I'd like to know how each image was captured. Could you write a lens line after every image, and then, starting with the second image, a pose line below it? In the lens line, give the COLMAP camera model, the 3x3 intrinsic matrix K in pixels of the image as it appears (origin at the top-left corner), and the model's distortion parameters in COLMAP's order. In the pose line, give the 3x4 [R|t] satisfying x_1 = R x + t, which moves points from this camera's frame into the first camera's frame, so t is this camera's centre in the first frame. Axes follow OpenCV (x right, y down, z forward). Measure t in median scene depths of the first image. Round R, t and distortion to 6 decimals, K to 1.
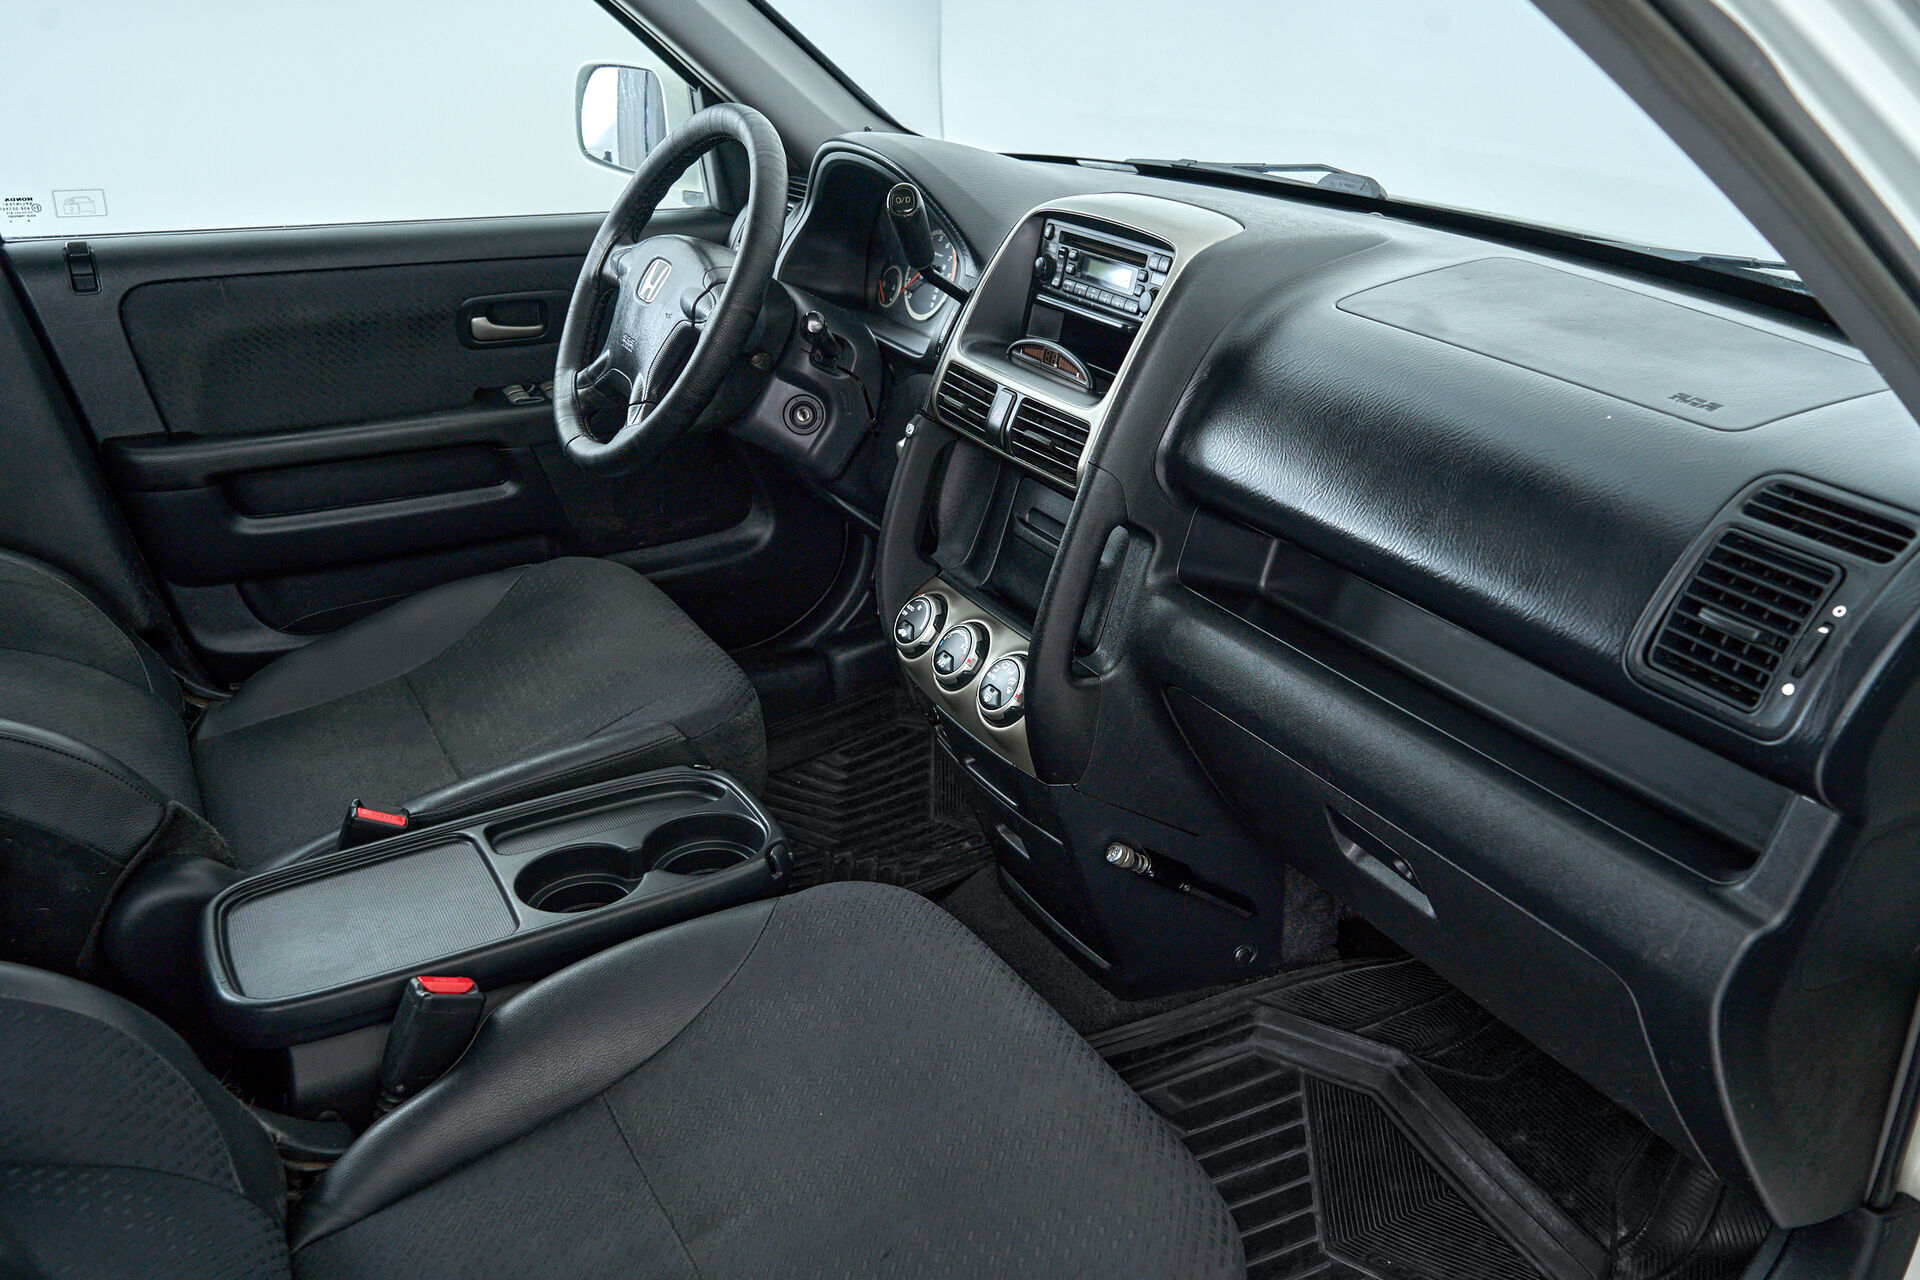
lens RADIAL K [[1551.2, 0, 960.0], [0, 1551.2, 640.0], [0, 0, 1]] dist [-0.004070, 0.002273]
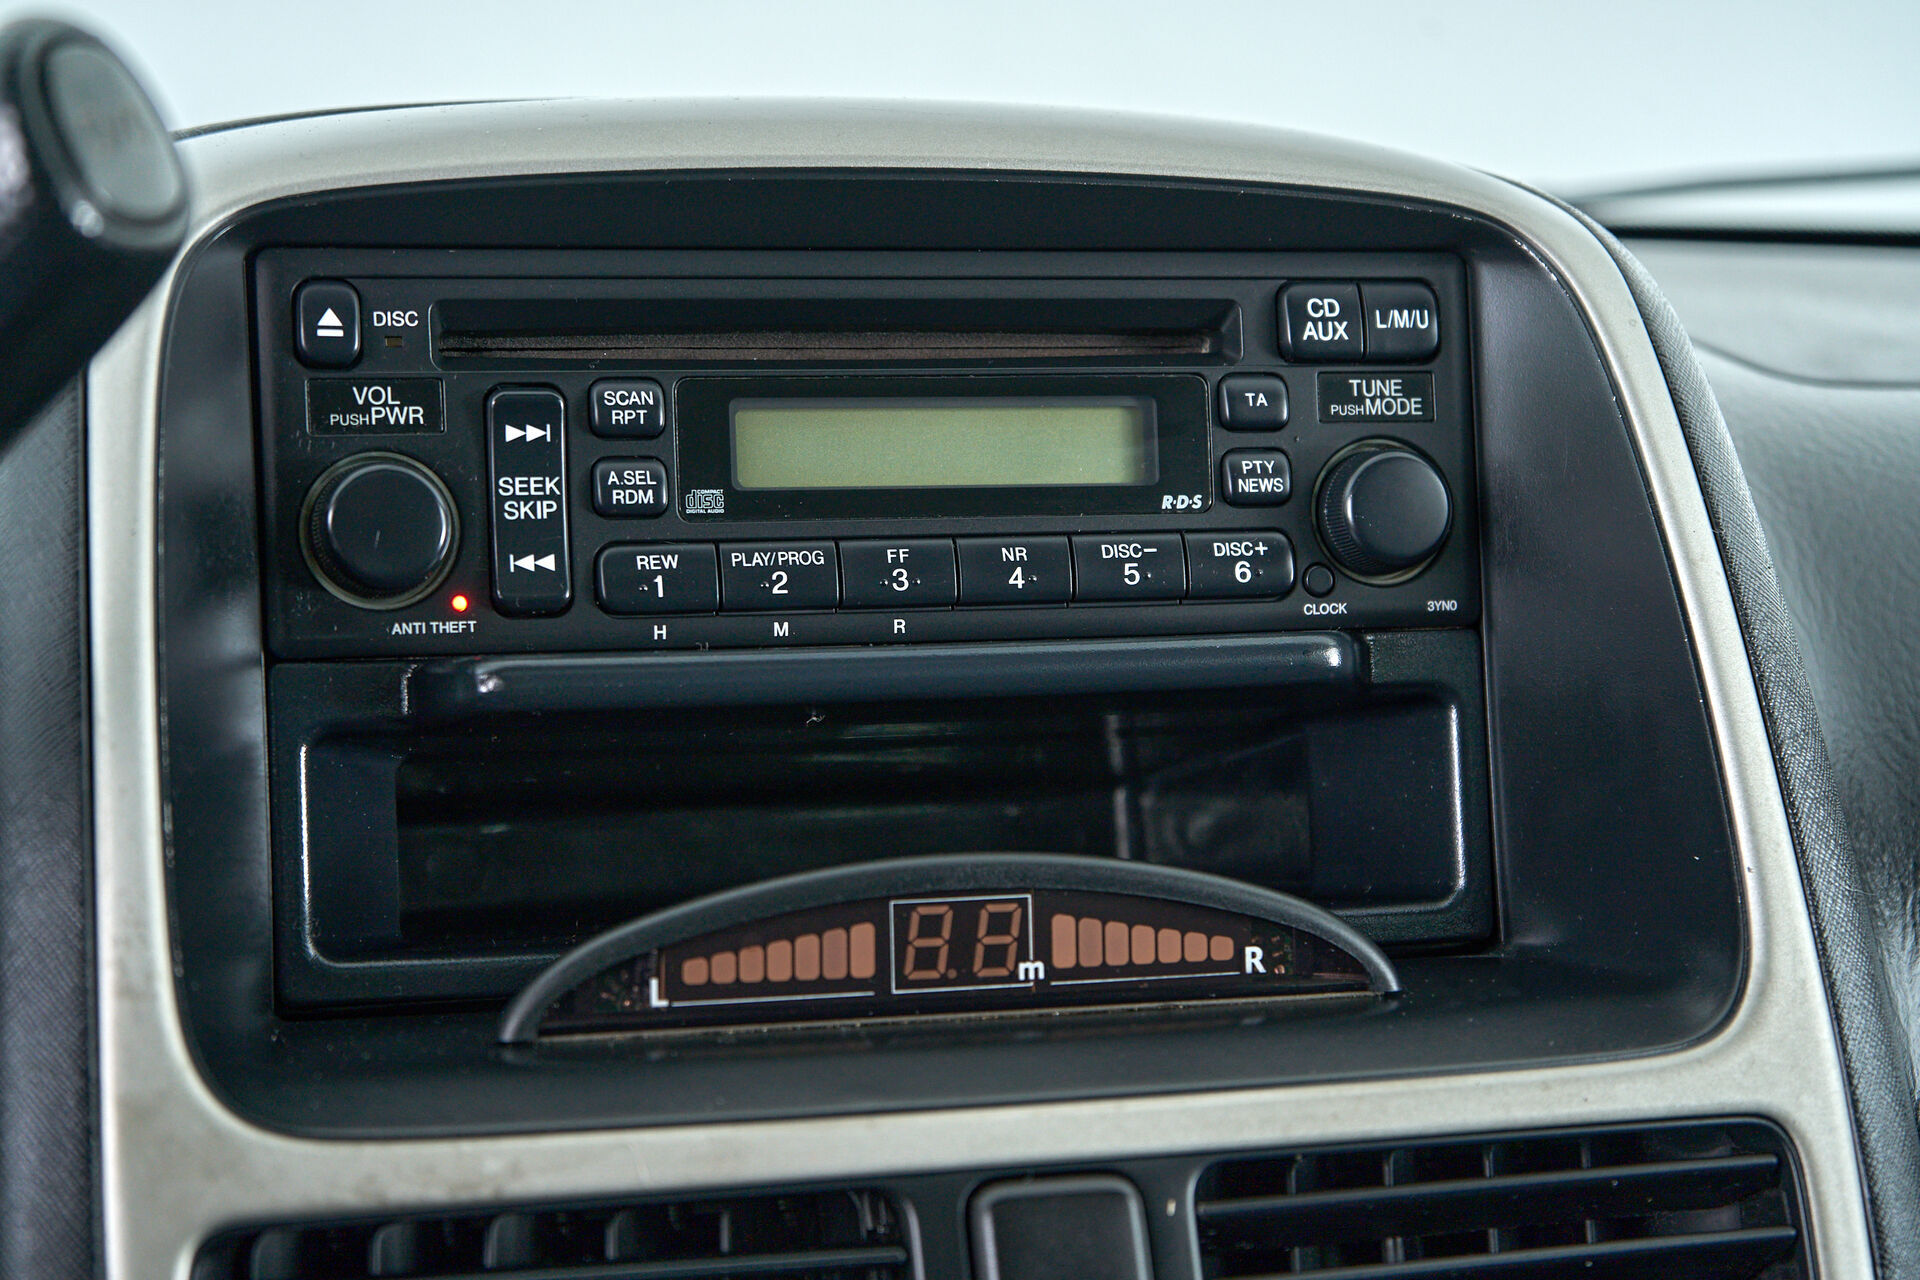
lens RADIAL K [[3365.3, 0, 960.0], [0, 3365.3, 640.0], [0, 0, 1]] dist [0.005892, 0.004619]
pose [[0.229217, -0.159999, 0.960135, -0.290660], [0.383647, 0.921399, 0.061954, -0.229376], [-0.894580, 0.354152, 0.272584, 0.853690]]
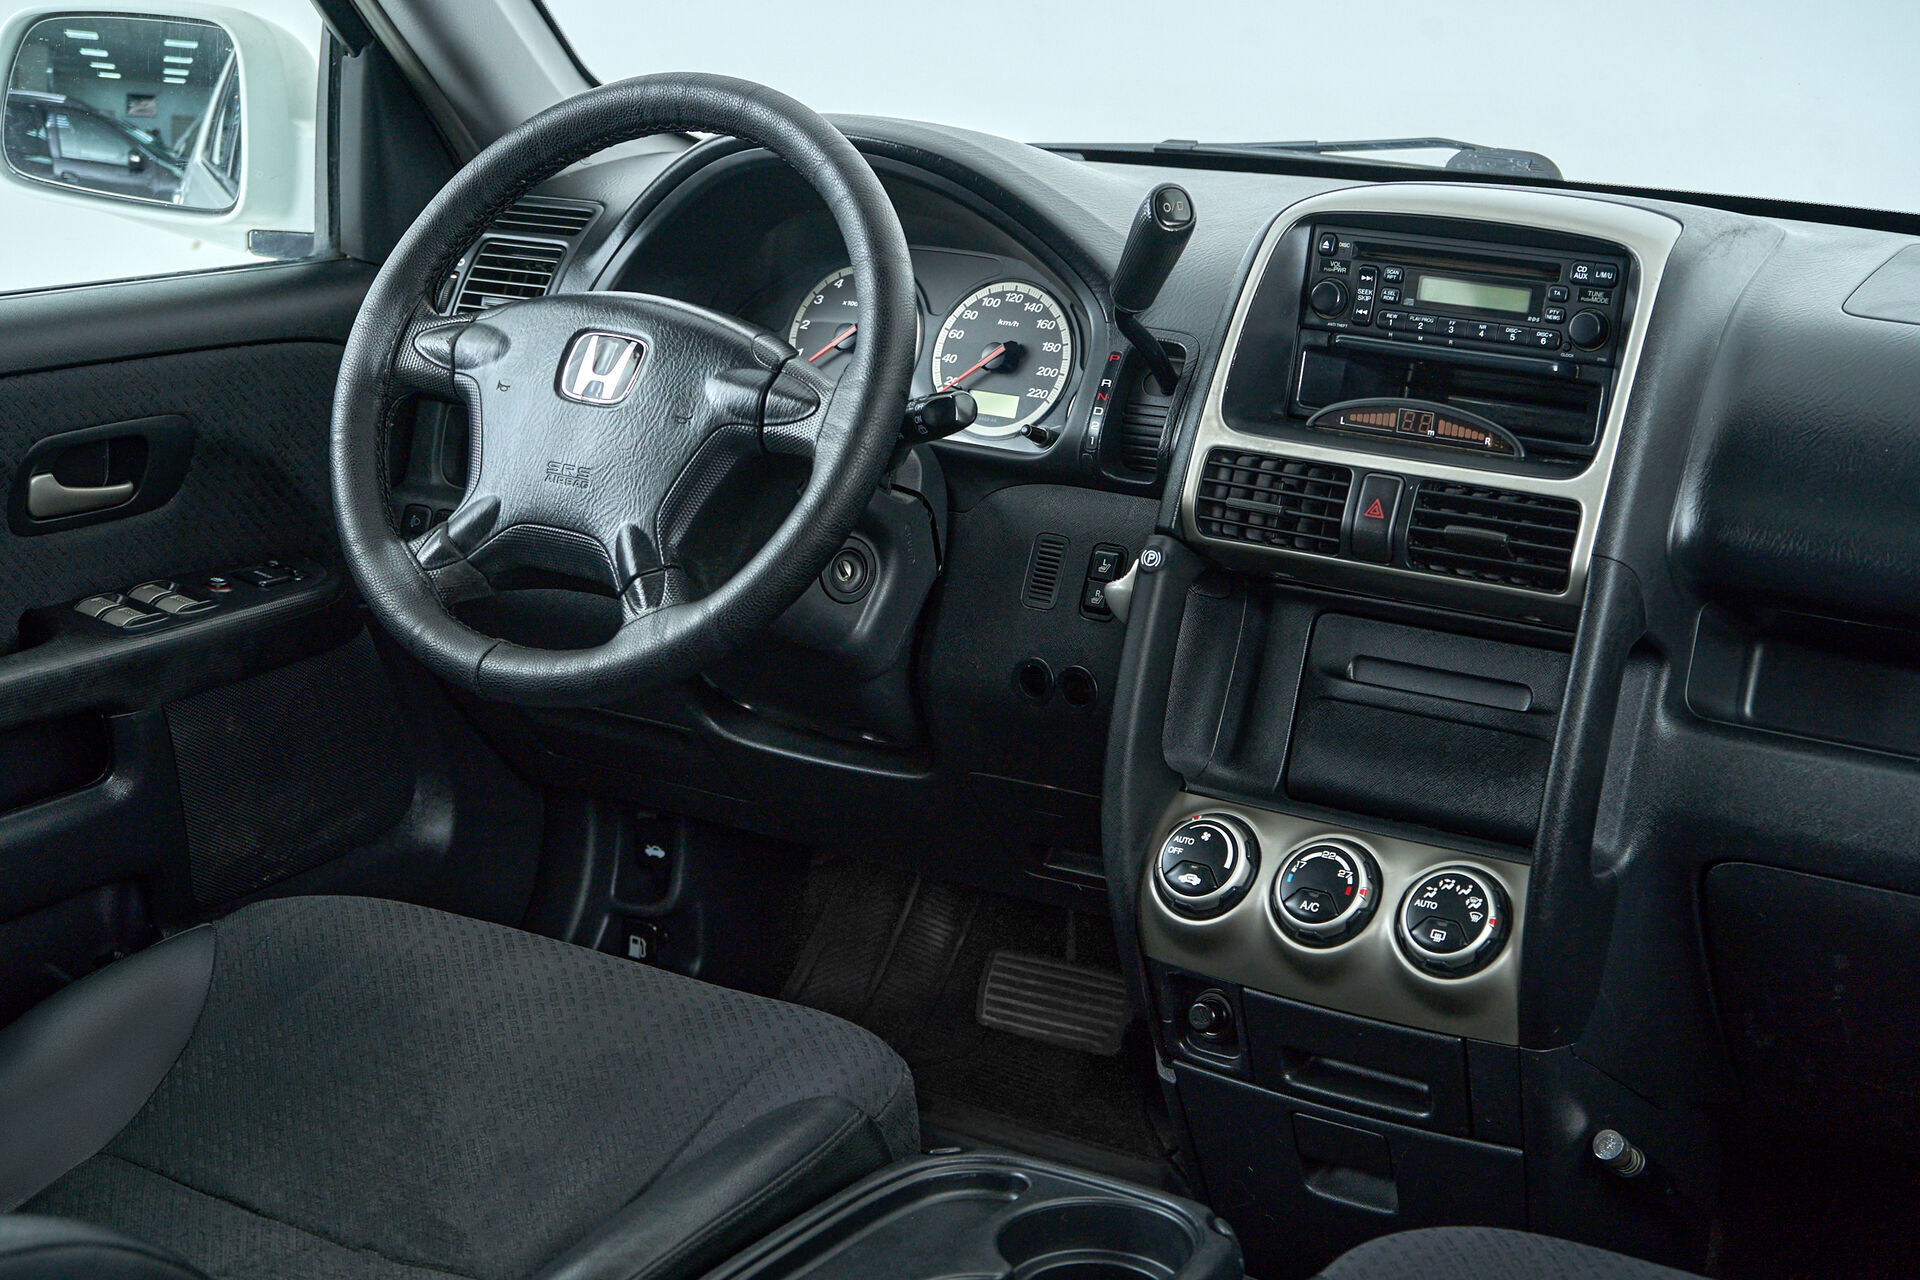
lens RADIAL K [[3146.9, 0, 960.0], [0, 3146.9, 640.0], [0, 0, 1]] dist [-0.012271, 0.007179]
pose [[0.882604, -0.108394, 0.457451, -0.729143], [0.173321, 0.979538, -0.102300, 0.015691], [-0.437001, 0.169576, 0.883331, -0.105216]]
